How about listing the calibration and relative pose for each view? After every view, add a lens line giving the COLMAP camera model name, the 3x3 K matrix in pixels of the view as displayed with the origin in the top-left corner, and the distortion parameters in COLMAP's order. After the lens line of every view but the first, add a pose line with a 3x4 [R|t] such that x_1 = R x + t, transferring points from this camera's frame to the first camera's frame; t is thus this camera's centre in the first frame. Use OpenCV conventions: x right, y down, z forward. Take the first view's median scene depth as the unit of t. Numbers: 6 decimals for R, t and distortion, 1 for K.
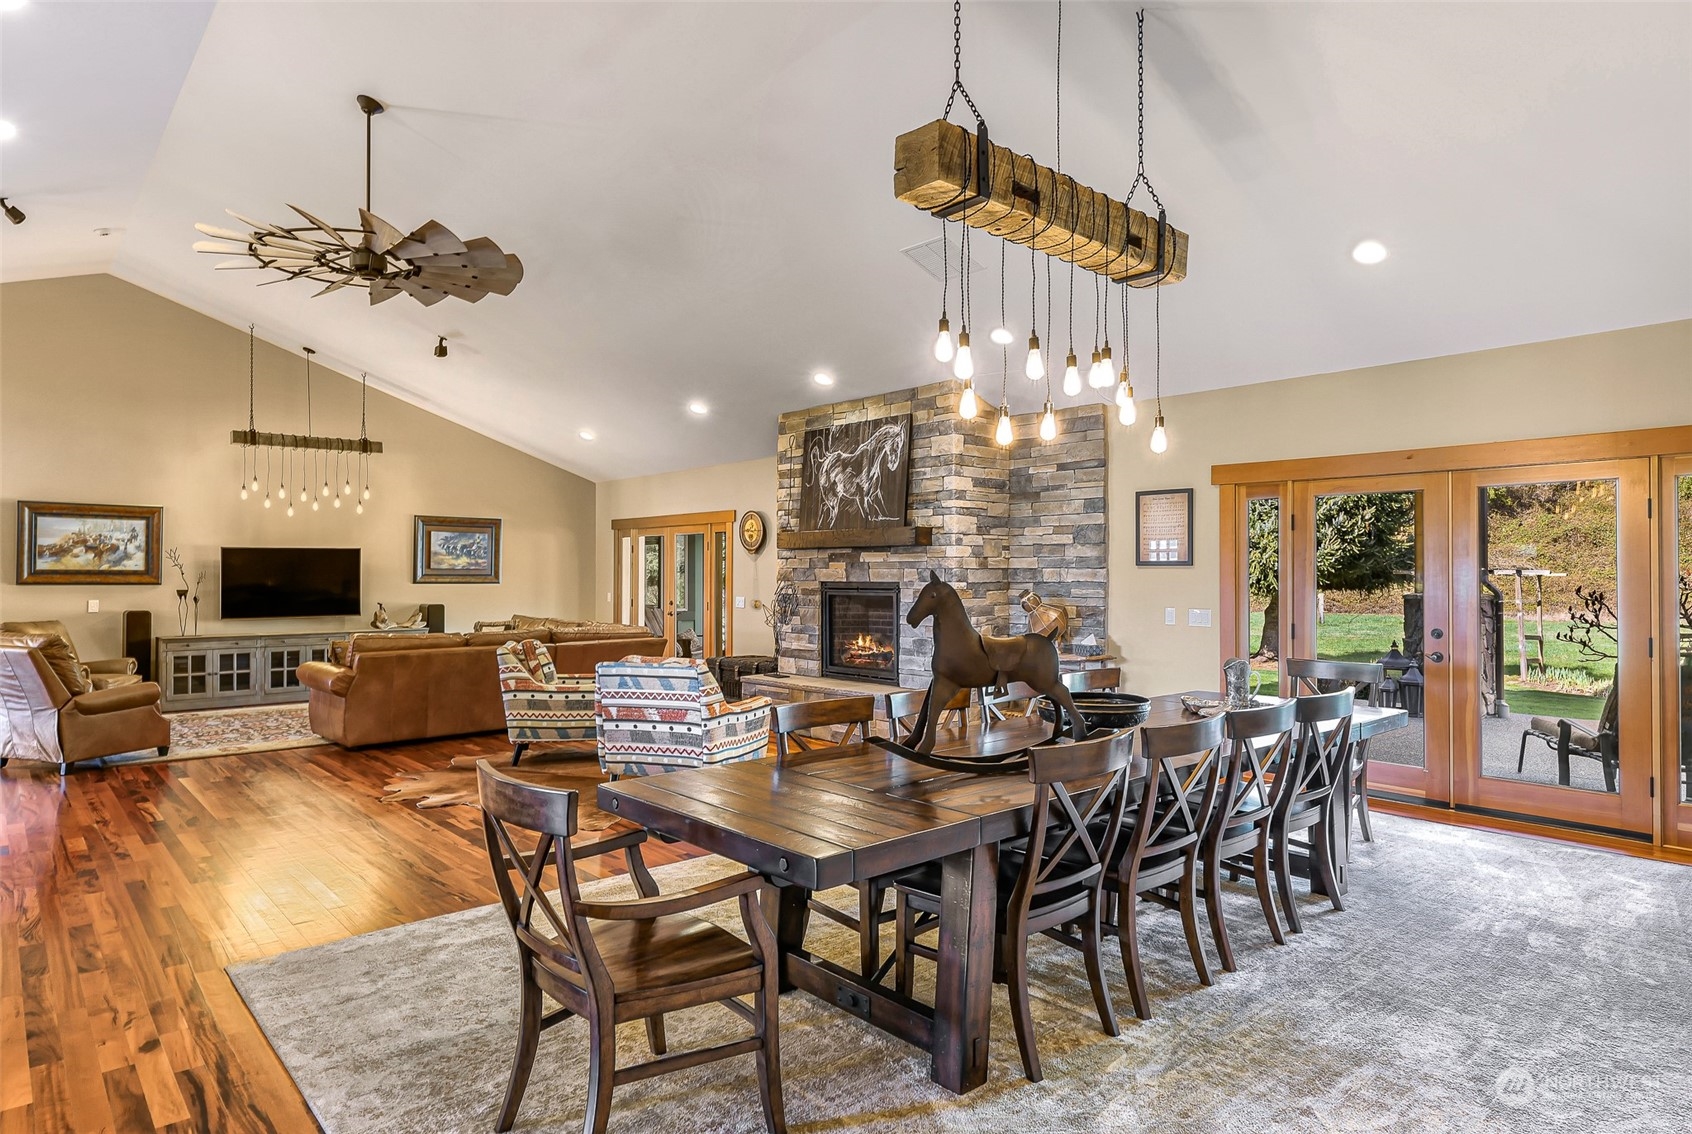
lens RADIAL K [[967.3, 0, 832.7], [0, 967.3, 559.2], [0, 0, 1]] dist [0.008075, -0.000557]
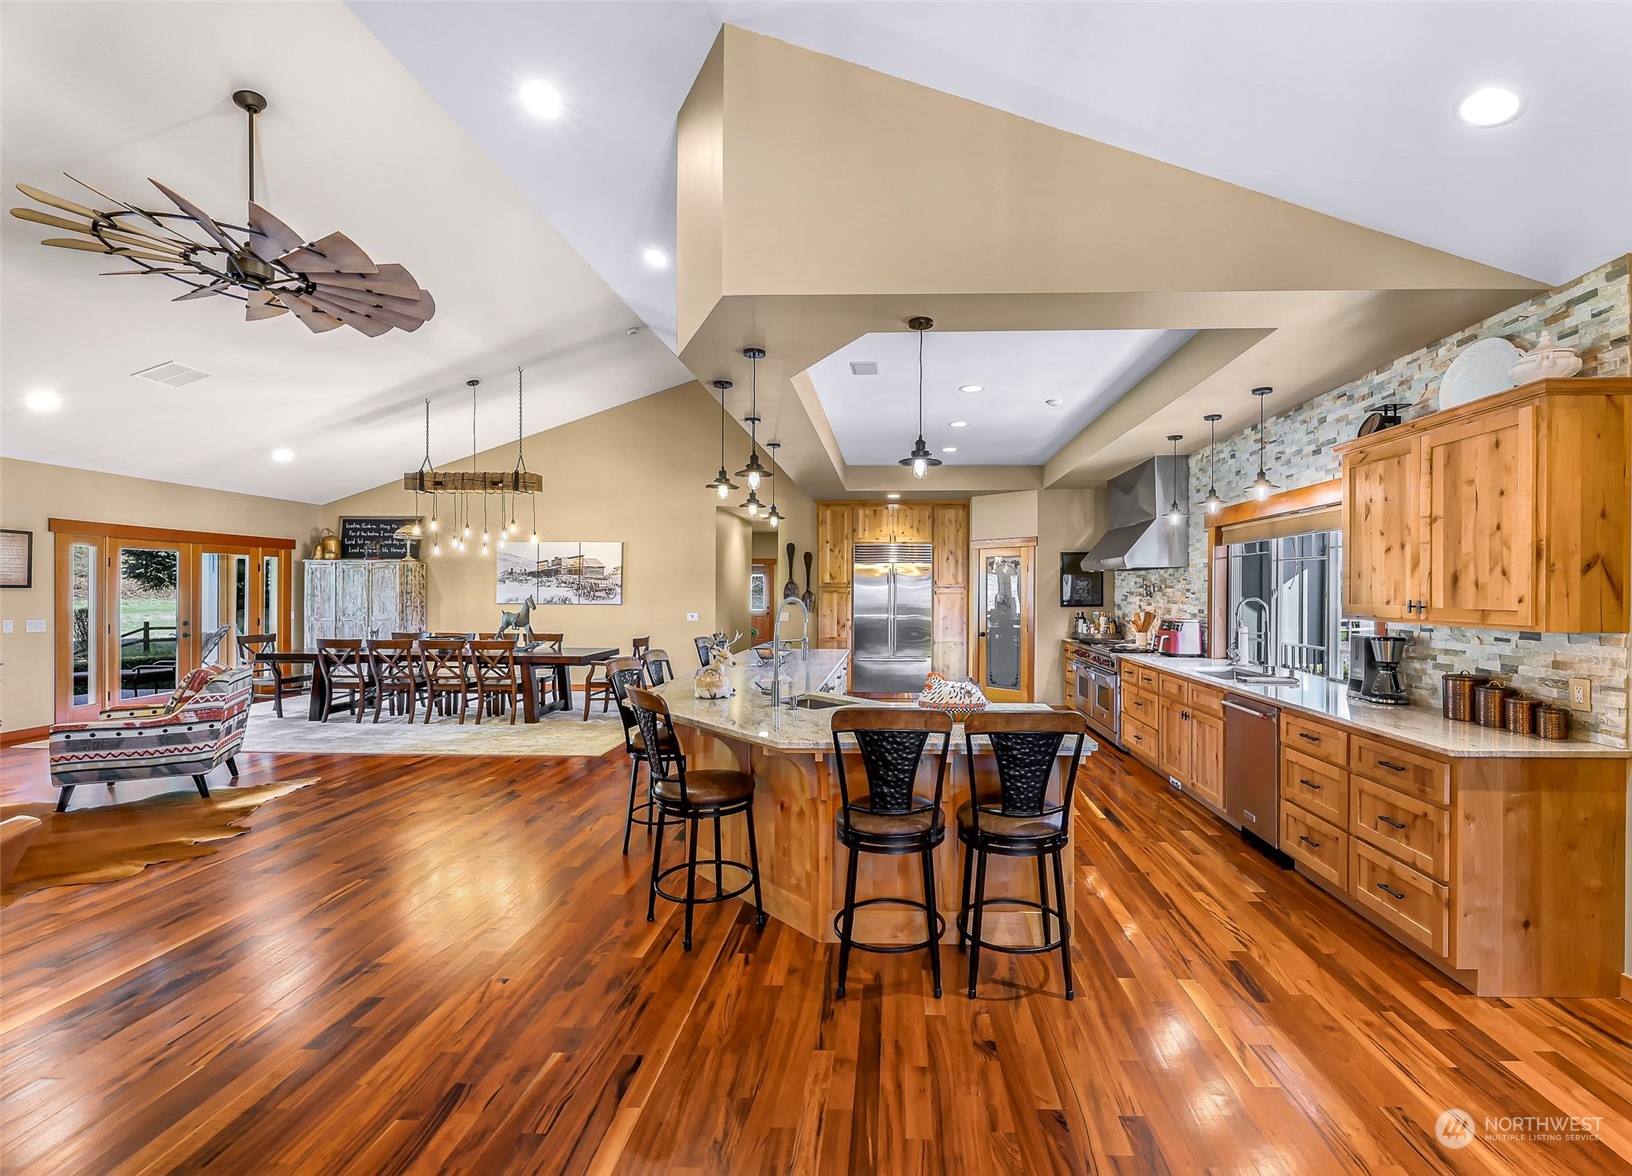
lens RADIAL K [[726.8, 0, 867.9], [0, 726.8, 594.3], [0, 0, 1]] dist [0.003412, -0.000310]
pose [[-0.725007, -0.008555, 0.688689, -0.925583], [-0.017351, 0.999832, -0.005846, 0.000400], [-0.688523, -0.016188, -0.725033, 0.721301]]
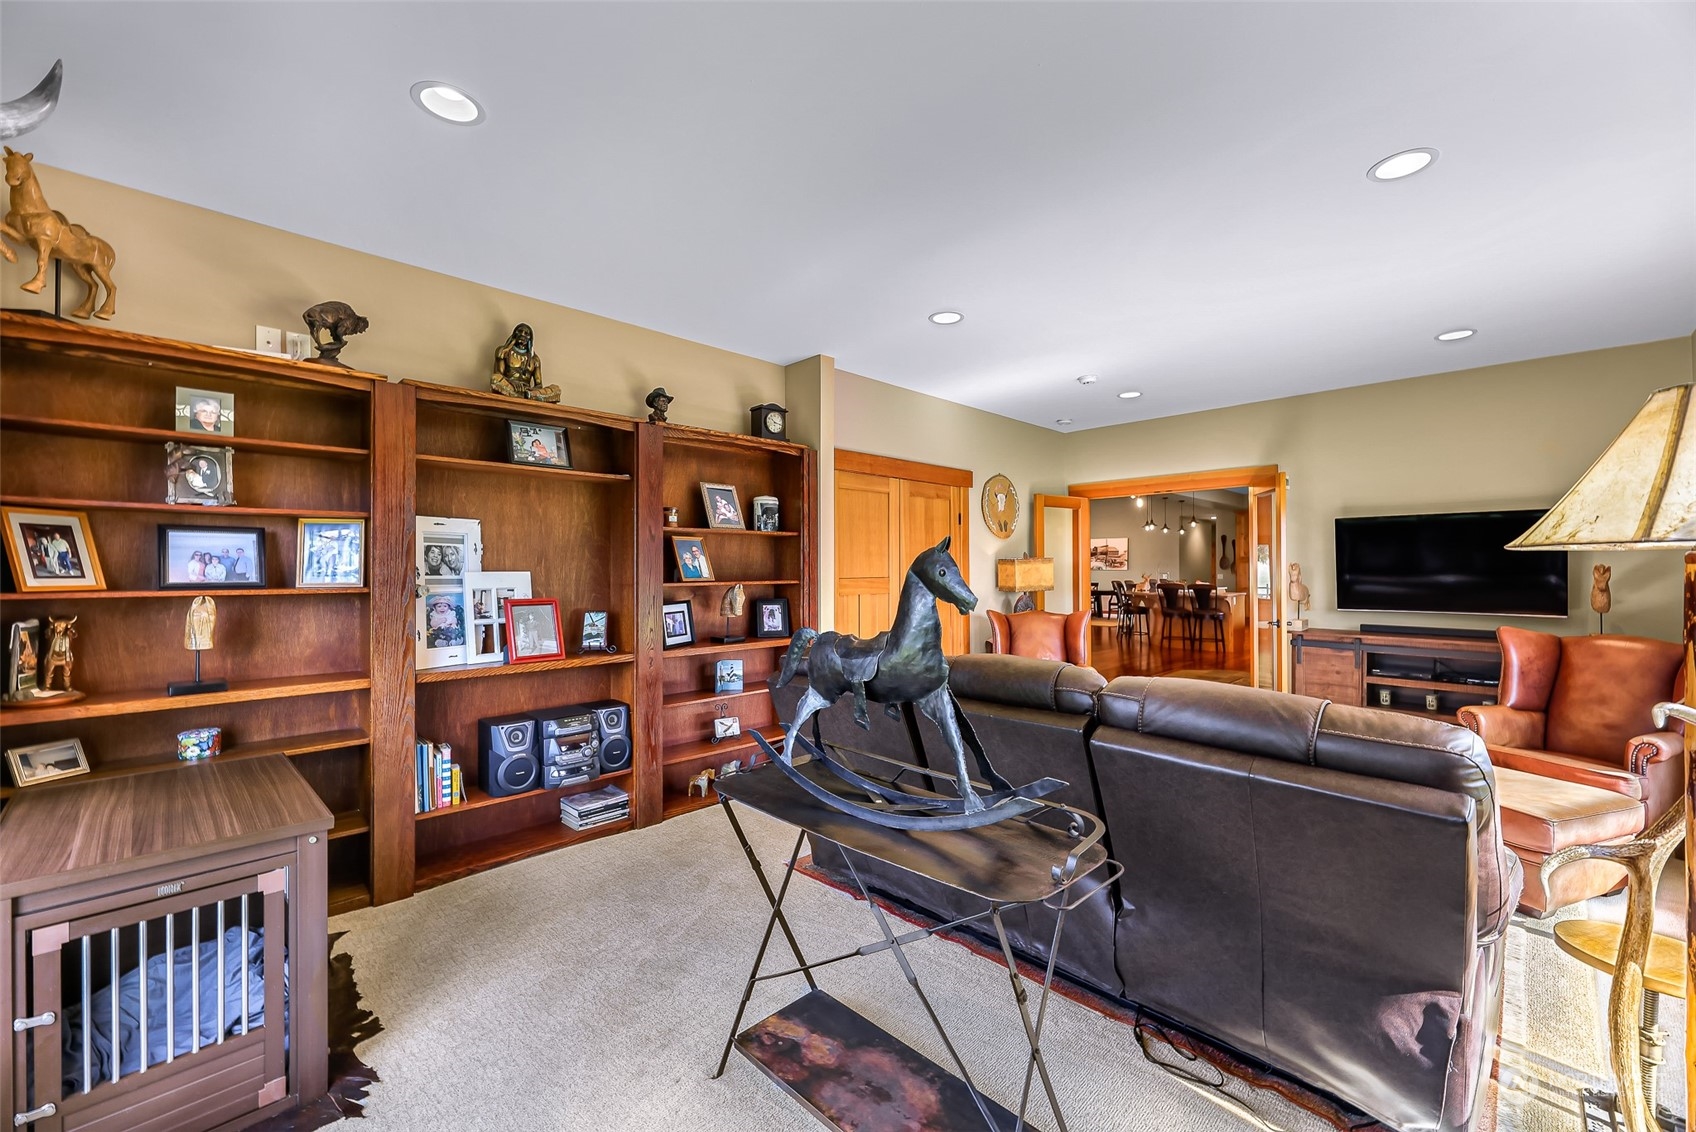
lens RADIAL K [[685.6, 0, 848.0], [0, 685.6, 569.4], [0, 0, 1]] dist [-0.000698, -0.001001]
pose [[-0.063931, 0.001182, 0.997954, -1.923499], [-0.015766, 0.999873, -0.002195, 0.033550], [-0.997830, -0.015874, -0.063904, 1.159539]]
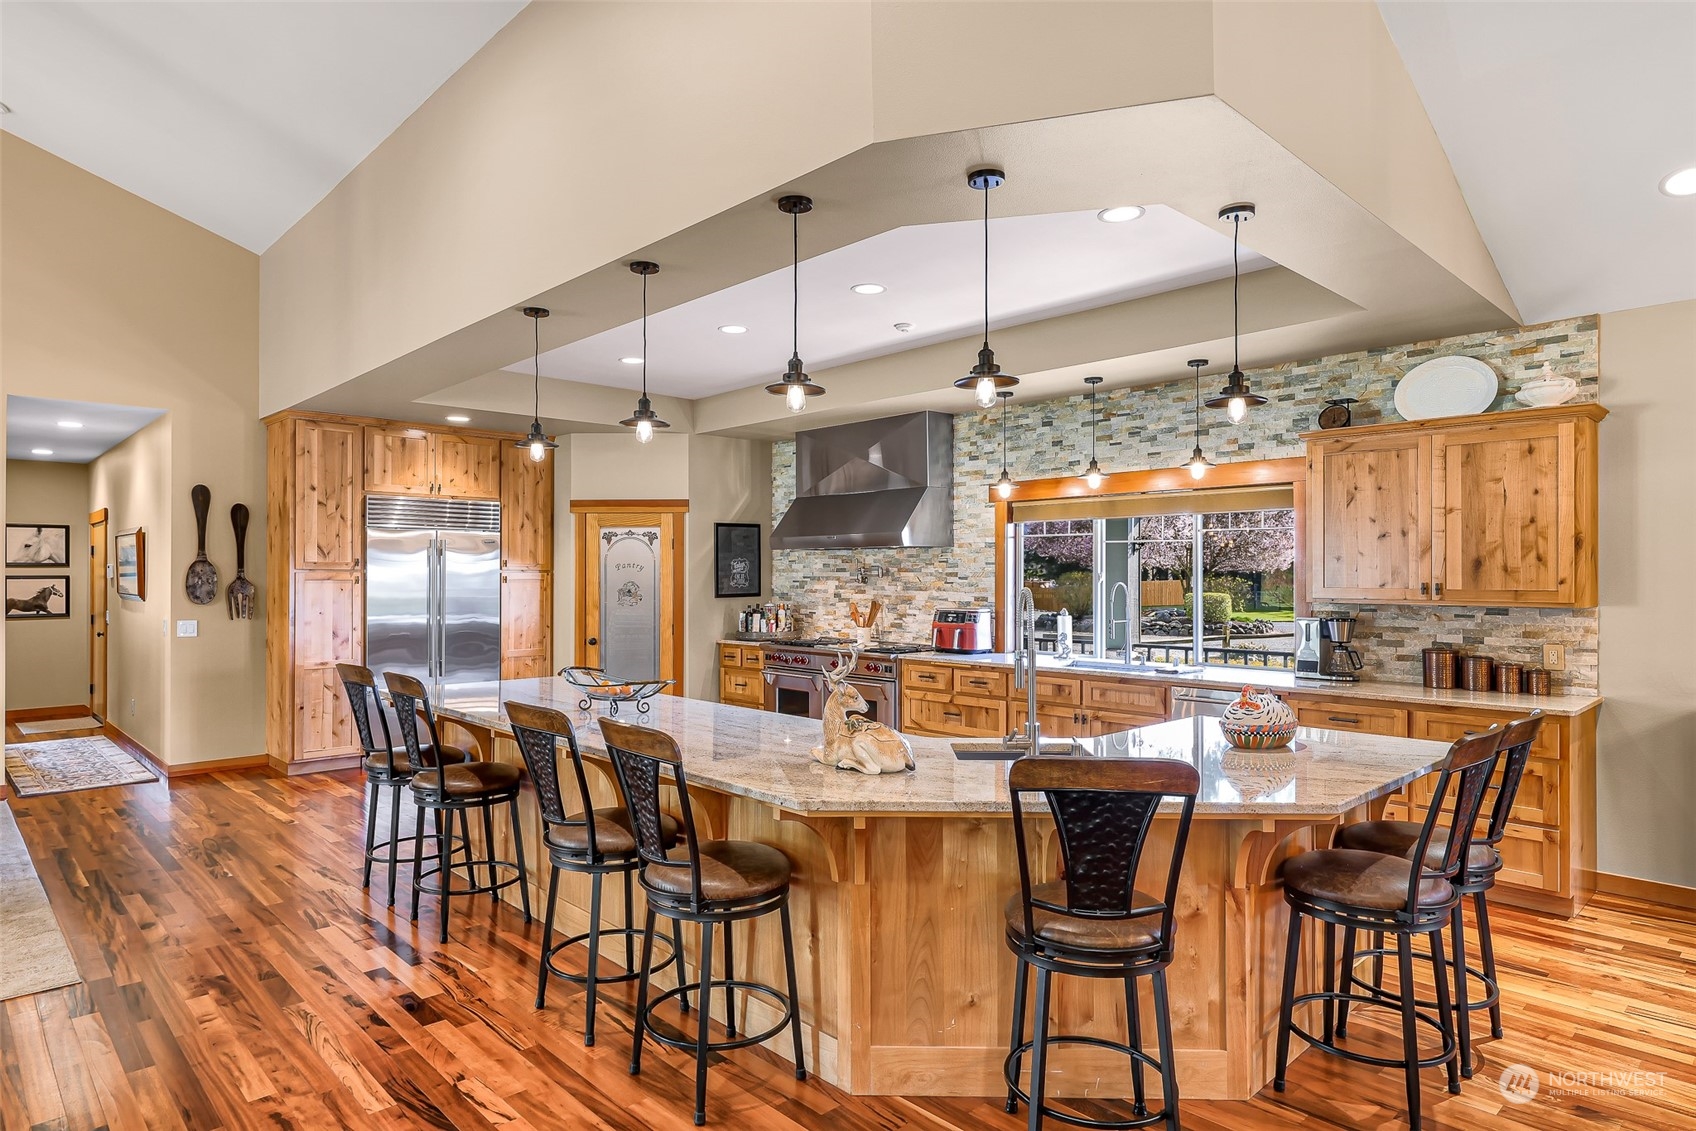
lens RADIAL K [[969.5, 0, 846.5], [0, 969.5, 578.7], [0, 0, 1]] dist [0.008075, -0.000557]
pose [[-0.999090, -0.001730, -0.042610, -0.529046], [-0.001102, 0.999890, -0.014770, 0.002336], [0.042631, -0.014709, -0.998983, 0.789224]]
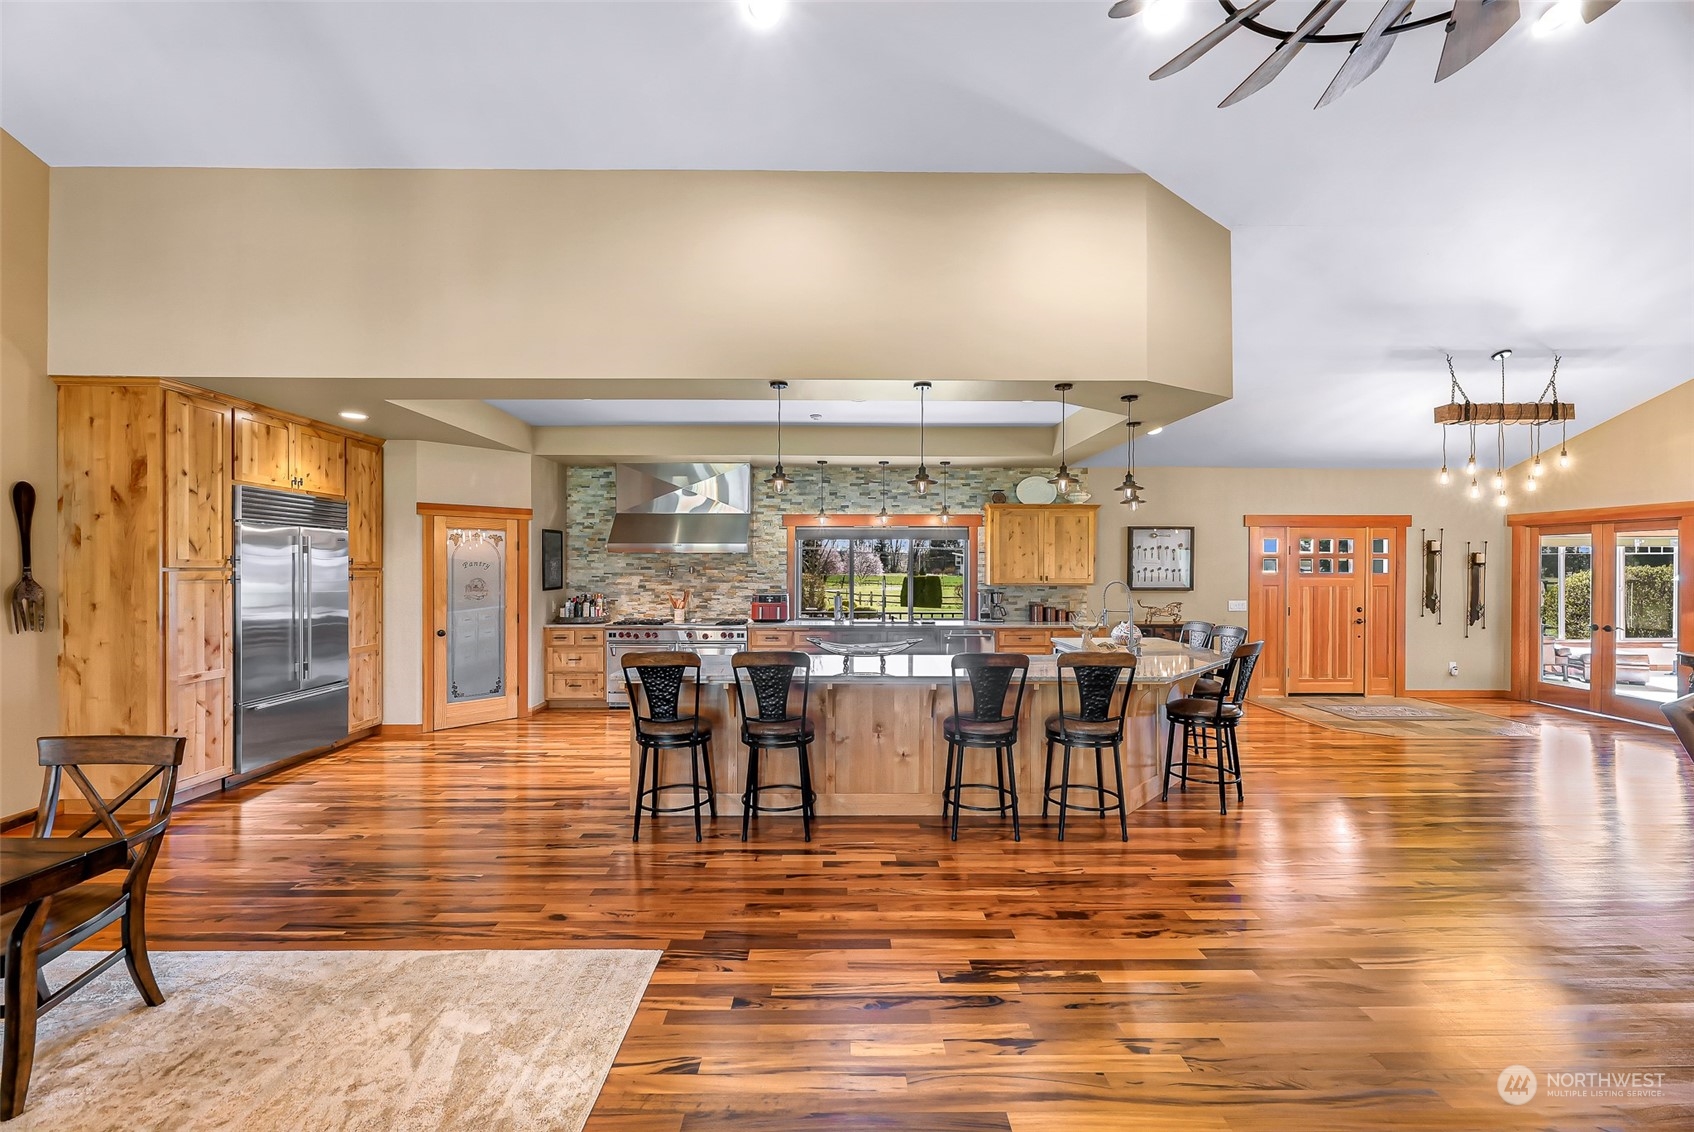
lens RADIAL K [[684.8, 0, 847.2], [0, 684.8, 571.0], [0, 0, 1]] dist [-0.000698, -0.001001]
pose [[-0.649779, 0.000466, -0.760123, -0.057074], [0.011971, 0.999882, -0.009620, -0.004160], [0.760029, -0.015350, -0.649708, 0.639559]]
